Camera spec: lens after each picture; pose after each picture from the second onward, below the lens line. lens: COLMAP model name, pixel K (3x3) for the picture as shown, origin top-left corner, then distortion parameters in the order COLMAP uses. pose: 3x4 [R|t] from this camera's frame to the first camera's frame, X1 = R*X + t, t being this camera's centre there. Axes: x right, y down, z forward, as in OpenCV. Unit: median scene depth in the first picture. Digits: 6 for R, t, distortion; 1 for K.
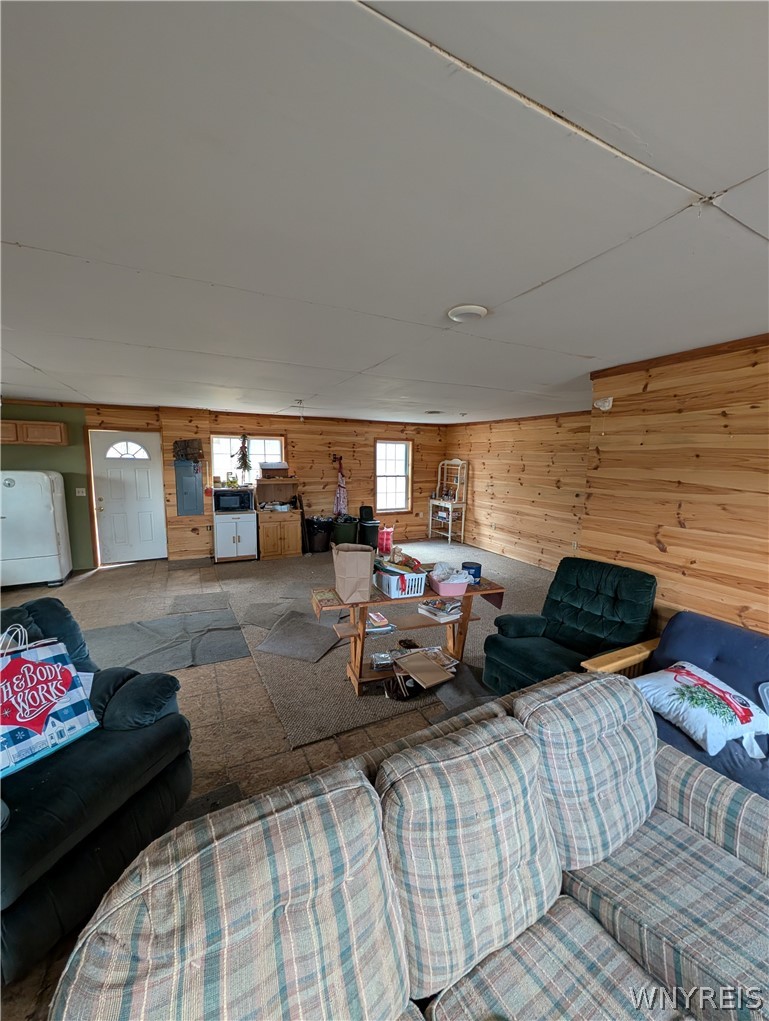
lens RADIAL K [[394.3, 0, 384.5], [0, 394.3, 510.5], [0, 0, 1]] dist [0.000735, 0.000025]
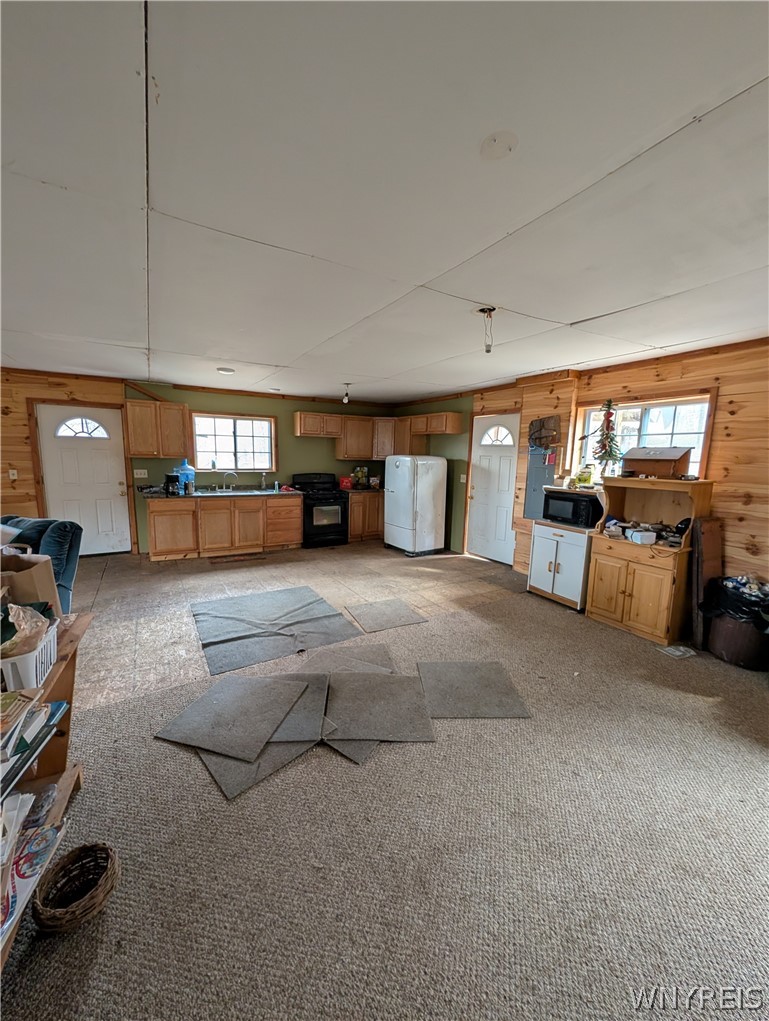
lens RADIAL K [[394.3, 0, 384.5], [0, 394.3, 510.5], [0, 0, 1]] dist [0.000735, 0.000025]
pose [[0.064314, 0.135703, -0.988660, 0.233458], [-0.140655, 0.982054, 0.125646, -0.060911], [0.987968, 0.130979, 0.082247, 0.672226]]
